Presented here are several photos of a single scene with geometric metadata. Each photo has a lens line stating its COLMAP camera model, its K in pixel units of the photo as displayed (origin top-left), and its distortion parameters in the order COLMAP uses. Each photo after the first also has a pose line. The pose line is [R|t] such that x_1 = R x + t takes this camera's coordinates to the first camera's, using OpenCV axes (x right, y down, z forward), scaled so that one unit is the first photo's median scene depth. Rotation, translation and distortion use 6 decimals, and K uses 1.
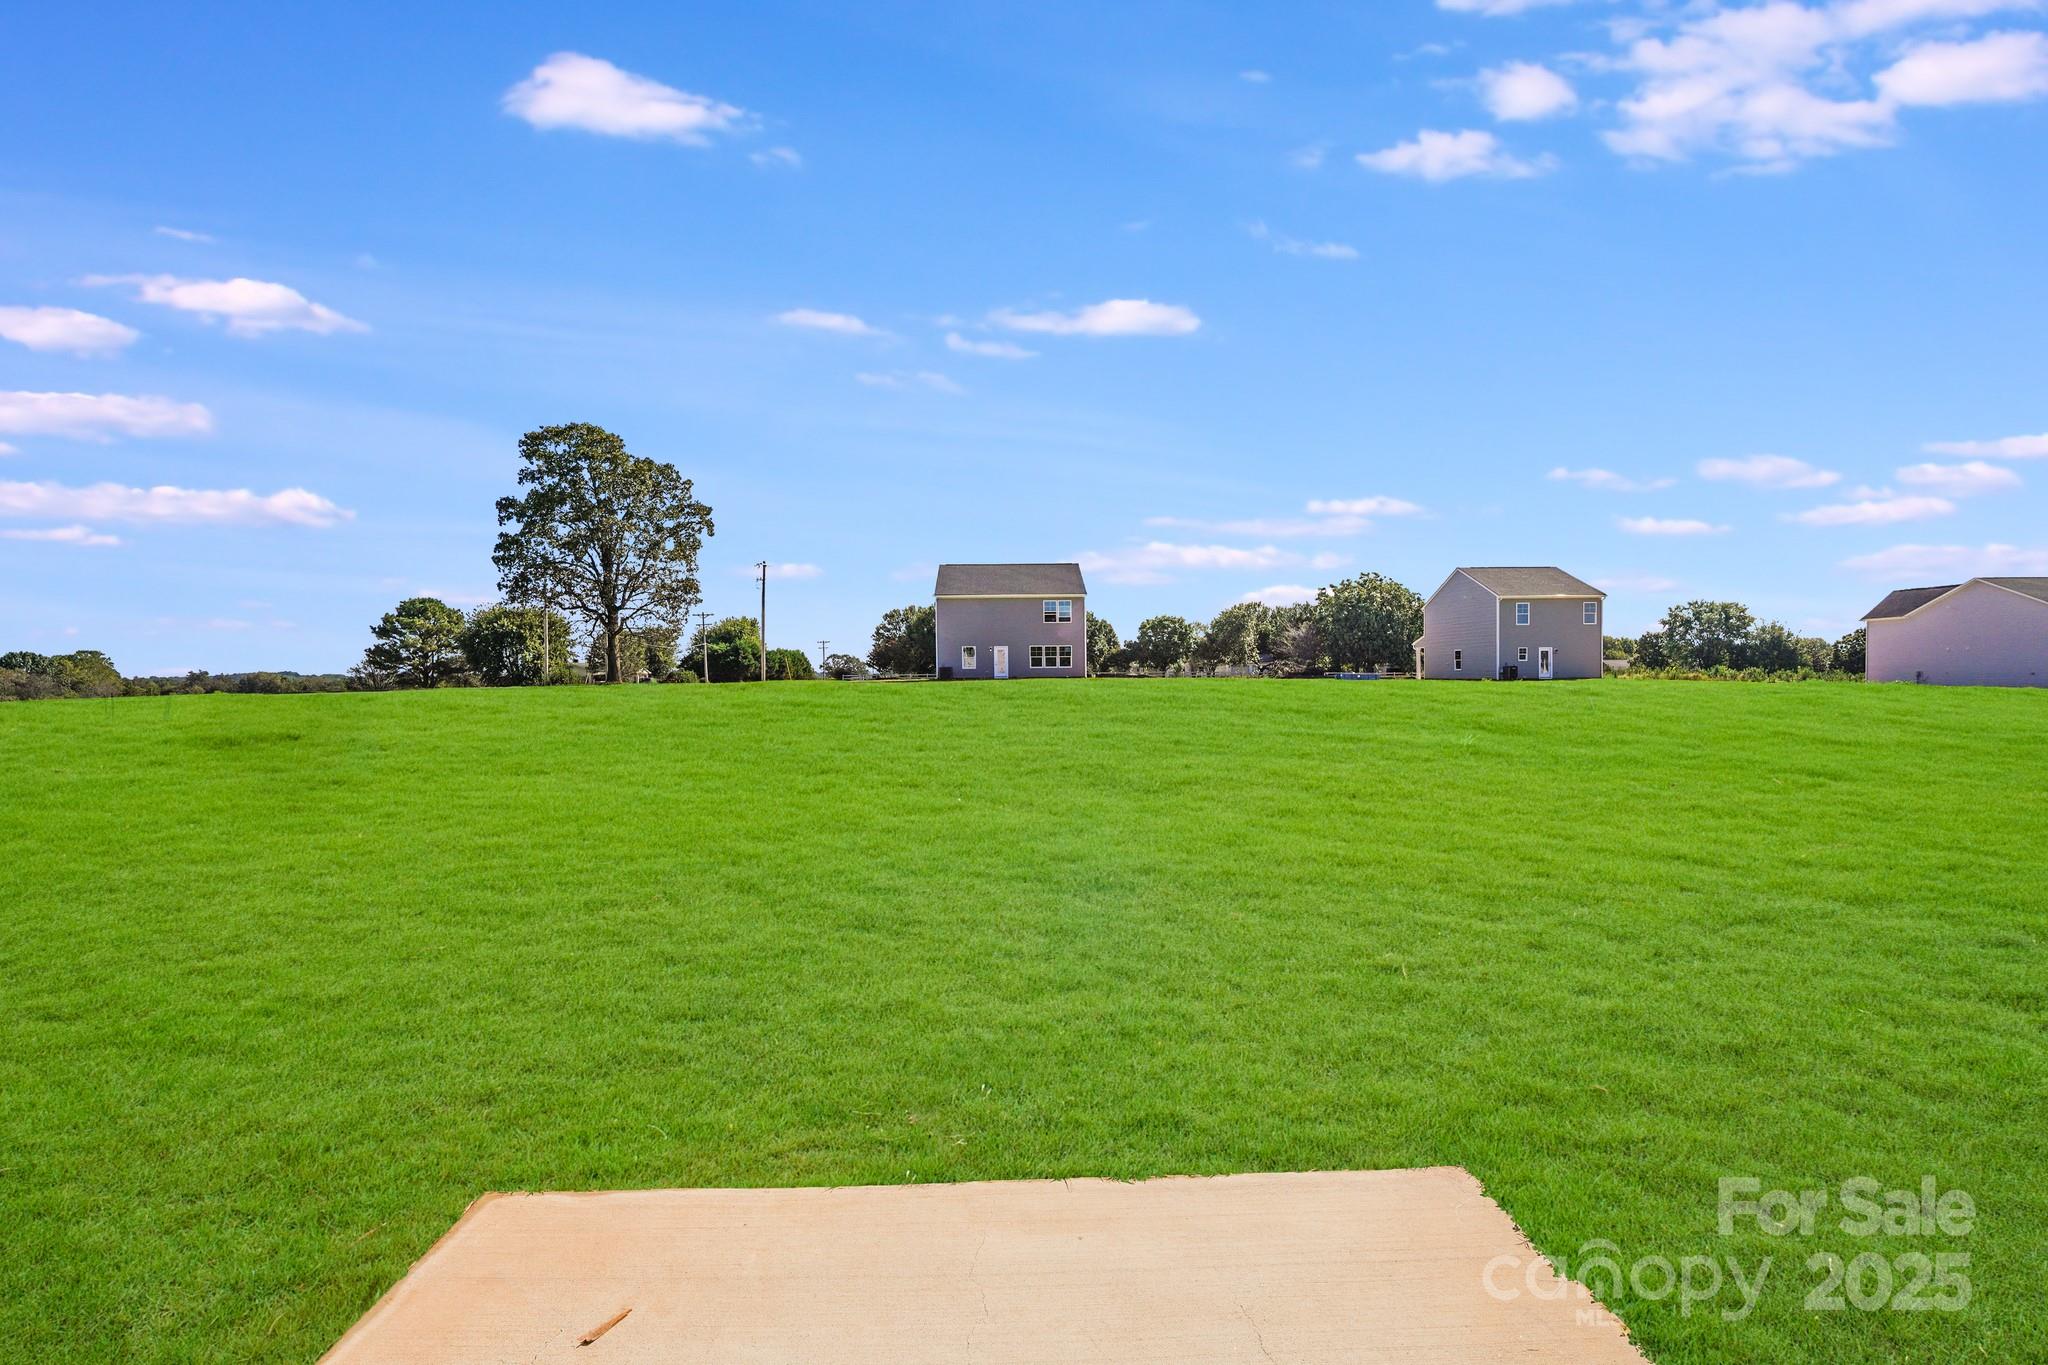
lens RADIAL K [[844.0, 0, 1013.2], [0, 844.0, 680.1], [0, 0, 1]] dist [-0.007591, -0.000643]
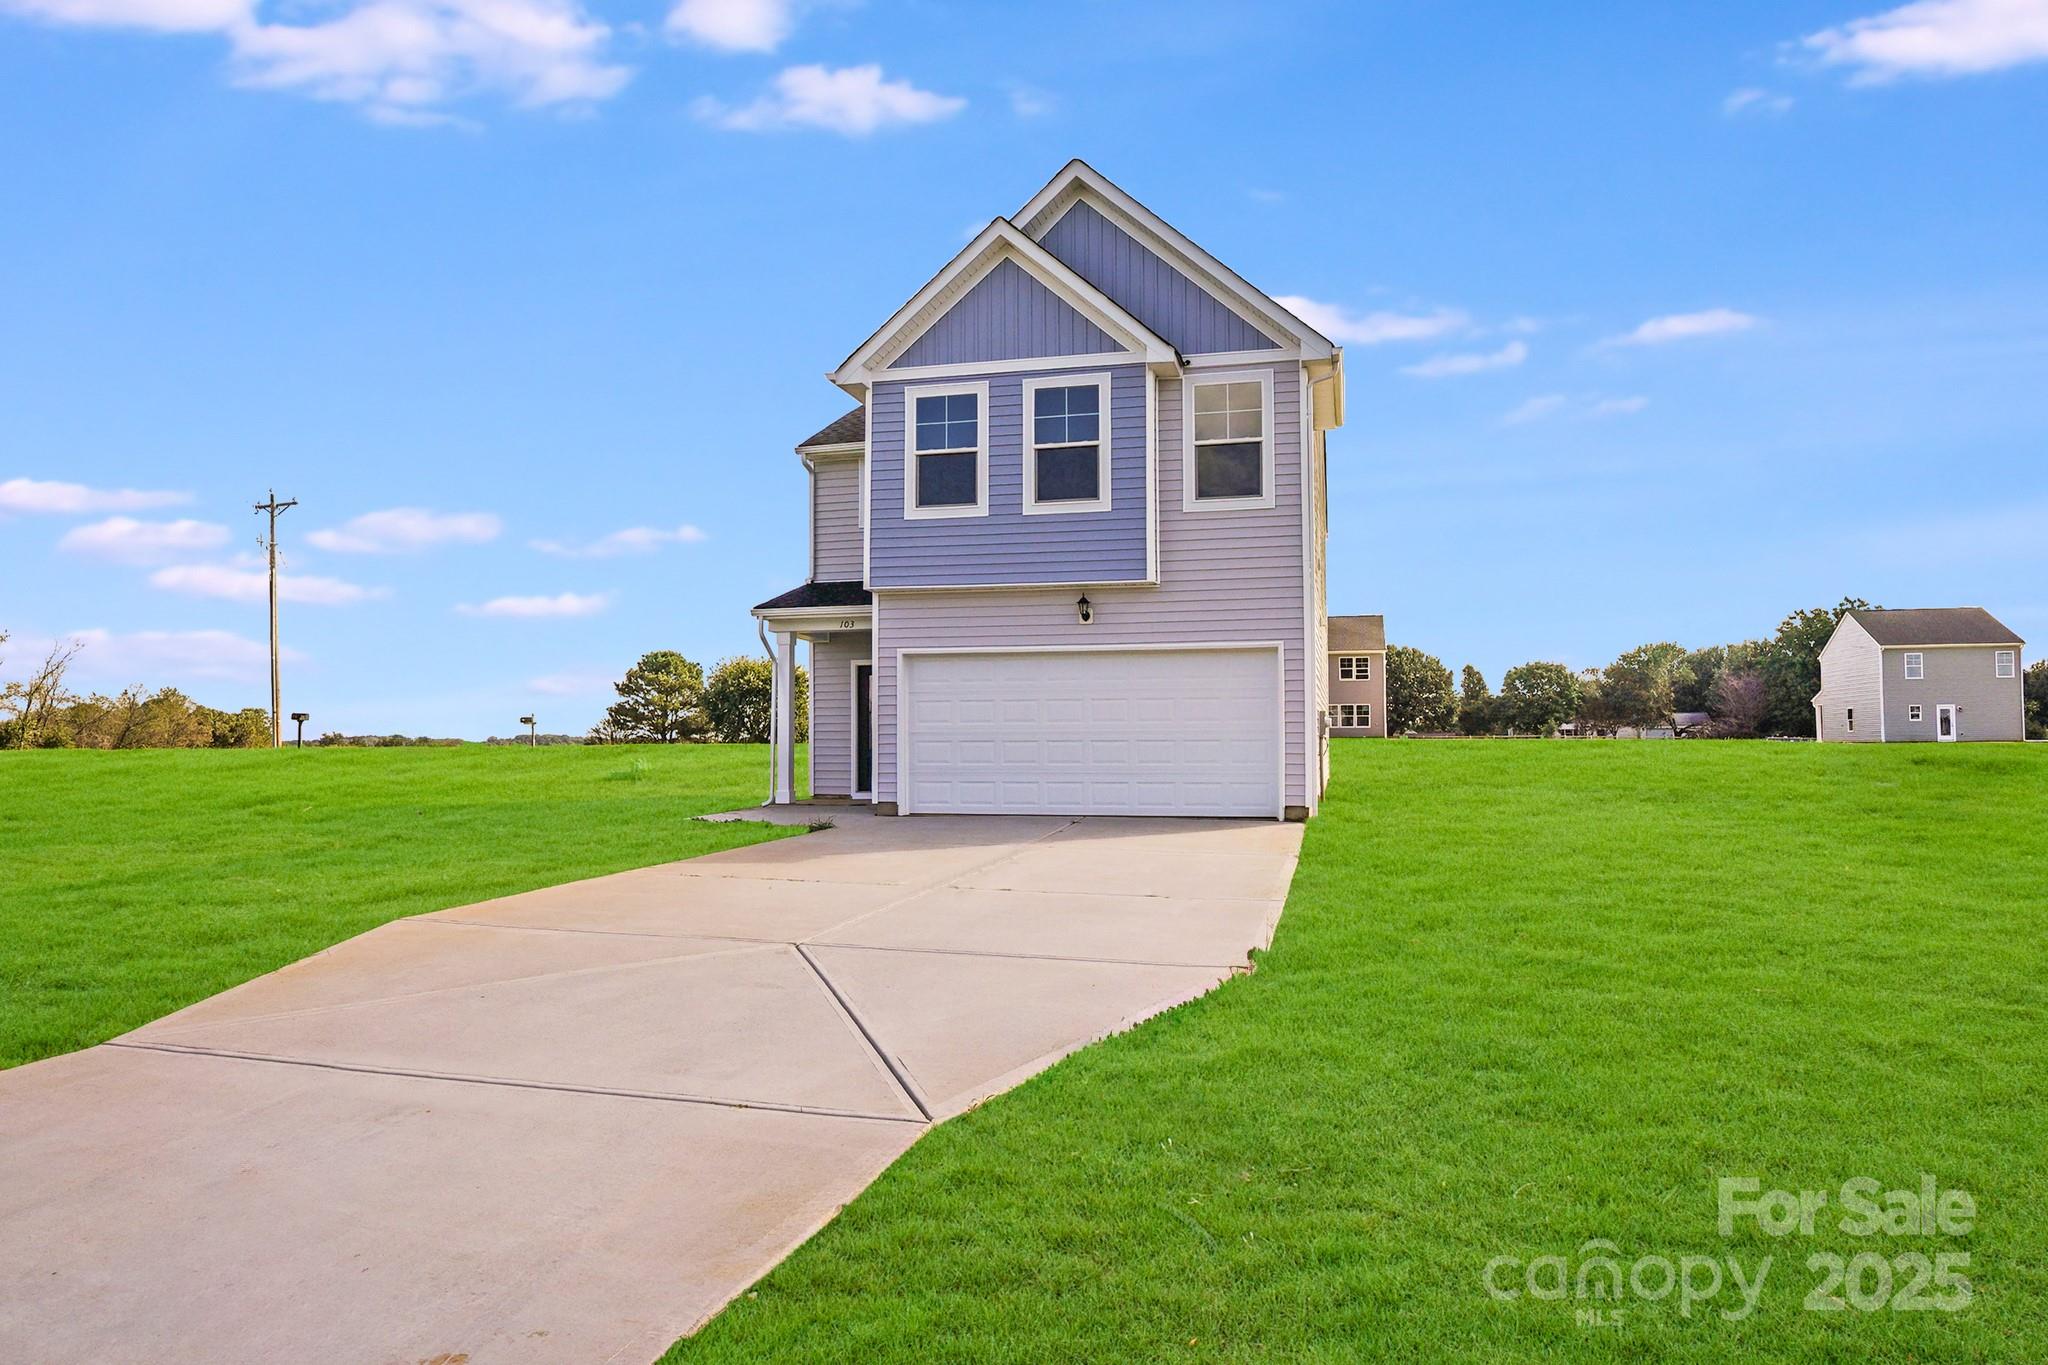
lens RADIAL K [[1260.1, 0, 1043.3], [0, 1260.1, 691.0], [0, 0, 1]] dist [0.028179, -0.015963]
pose [[0.968245, -0.005384, -0.249944, 0.034660], [-0.006337, 0.998918, -0.046068, 0.005455], [0.249922, 0.046189, 0.967164, -0.218090]]
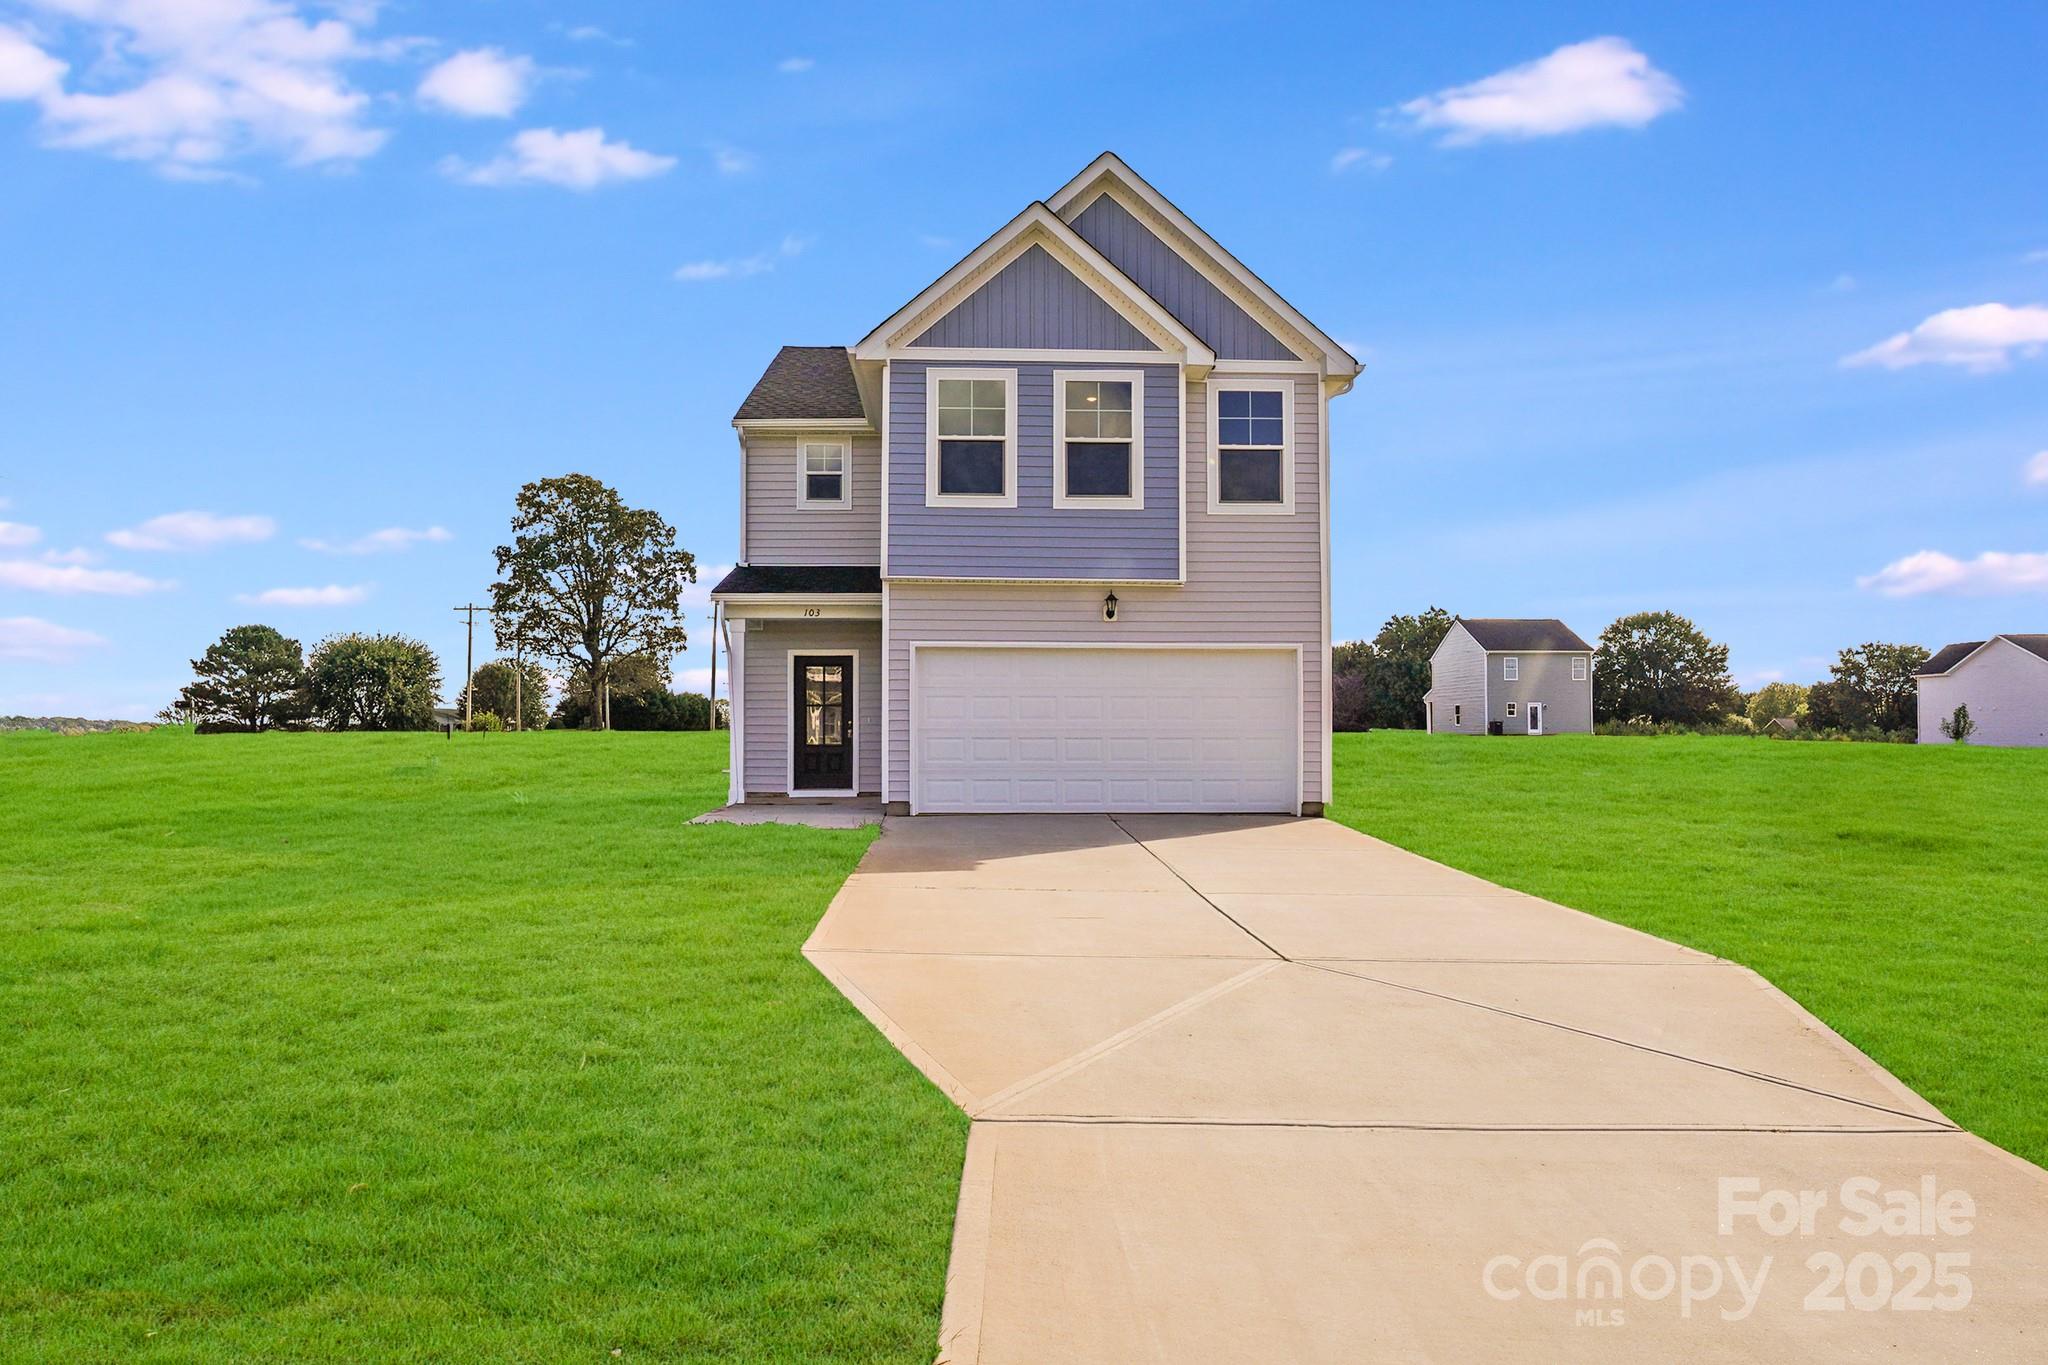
lens RADIAL K [[1260.1, 0, 1023.8], [0, 1260.1, 696.9], [0, 0, 1]] dist [0.028179, -0.015963]
pose [[0.999728, 0.010169, 0.020979, 0.001077], [-0.009448, 0.999371, -0.034181, 0.004923], [-0.021314, 0.033974, 0.999195, -0.220319]]
